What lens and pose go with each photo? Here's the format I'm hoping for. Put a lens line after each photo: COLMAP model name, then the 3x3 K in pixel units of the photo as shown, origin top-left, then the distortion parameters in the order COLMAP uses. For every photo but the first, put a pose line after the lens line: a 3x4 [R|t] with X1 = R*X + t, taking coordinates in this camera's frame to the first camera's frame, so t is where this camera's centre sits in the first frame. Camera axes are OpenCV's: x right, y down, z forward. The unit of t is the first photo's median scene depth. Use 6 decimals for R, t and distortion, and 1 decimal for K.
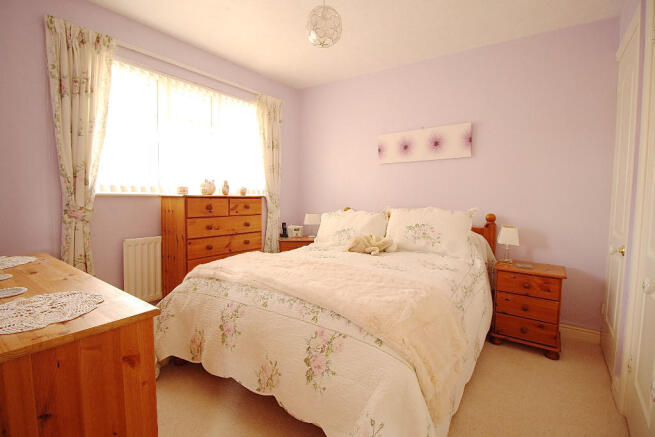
lens RADIAL K [[312.6, 0, 327.0], [0, 312.6, 216.4], [0, 0, 1]] dist [0.001550, 0.000039]
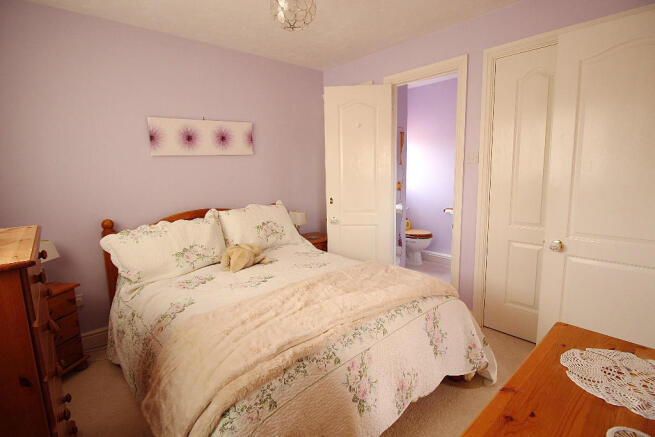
lens RADIAL K [[312.6, 0, 325.7], [0, 312.6, 217.8], [0, 0, 1]] dist [0.001550, 0.000039]
pose [[0.230449, -0.169716, 0.958170, -0.582011], [0.093257, 0.983993, 0.151860, -0.115282], [-0.968605, 0.054360, 0.242587, 0.498117]]
